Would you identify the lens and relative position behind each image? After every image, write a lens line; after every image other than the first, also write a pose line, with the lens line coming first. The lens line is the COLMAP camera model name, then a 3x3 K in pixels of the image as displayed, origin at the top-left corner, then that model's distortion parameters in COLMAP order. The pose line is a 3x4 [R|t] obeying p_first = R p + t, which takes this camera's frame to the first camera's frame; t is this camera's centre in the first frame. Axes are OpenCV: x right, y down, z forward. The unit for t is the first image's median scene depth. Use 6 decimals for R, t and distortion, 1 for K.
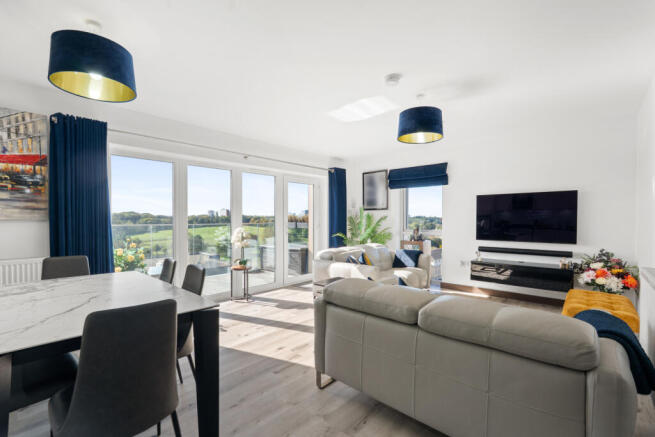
lens RADIAL K [[289.6, 0, 328.2], [0, 289.6, 224.9], [0, 0, 1]] dist [-0.002349, -0.002529]
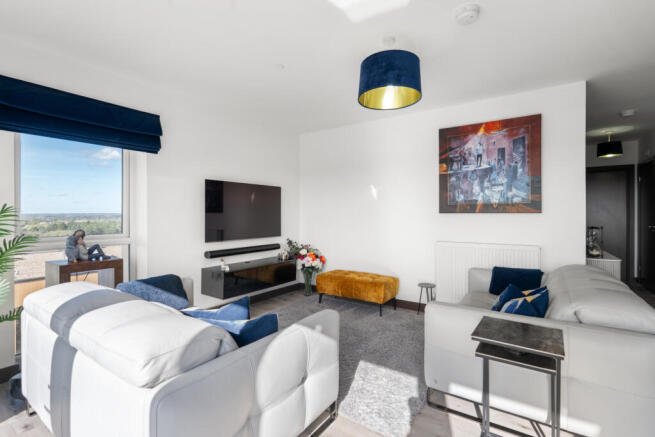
lens RADIAL K [[313.2, 0, 326.1], [0, 313.2, 215.2], [0, 0, 1]] dist [-0.005615, 0.000527]
pose [[-0.135720, -0.005861, 0.990730, -0.275213], [0.019936, 0.999764, 0.008646, -0.016001], [-0.990547, 0.020924, -0.135571, 0.822660]]
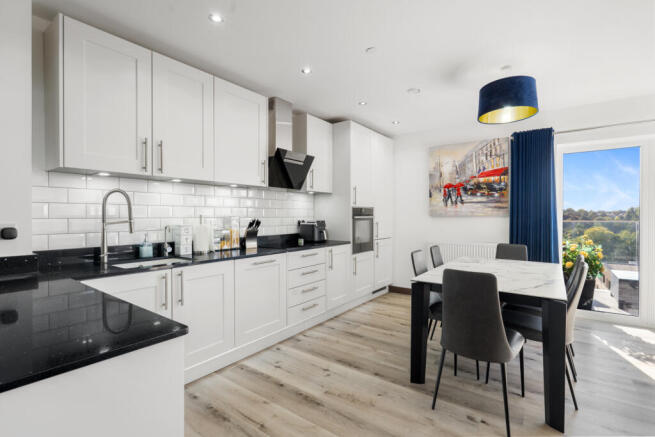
lens RADIAL K [[313.2, 0, 327.0], [0, 313.2, 217.9], [0, 0, 1]] dist [-0.005615, 0.000527]
pose [[0.103757, 0.006706, -0.994580, 0.218127], [-0.016834, 0.999846, 0.004985, -0.000500], [0.994460, 0.016226, 0.103854, 0.018152]]
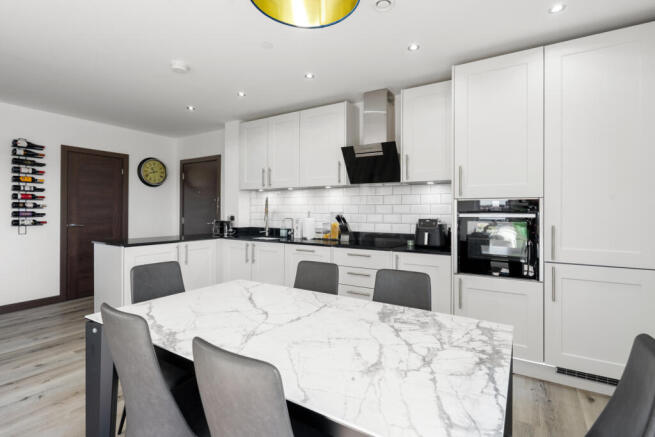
lens RADIAL K [[313.2, 0, 330.2], [0, 313.2, 214.6], [0, 0, 1]] dist [-0.005615, 0.000527]
pose [[-0.984542, -0.004943, -0.175081, -0.318704], [-0.009682, 0.999609, 0.026221, -0.012820], [0.174883, 0.027510, -0.984205, 0.679401]]
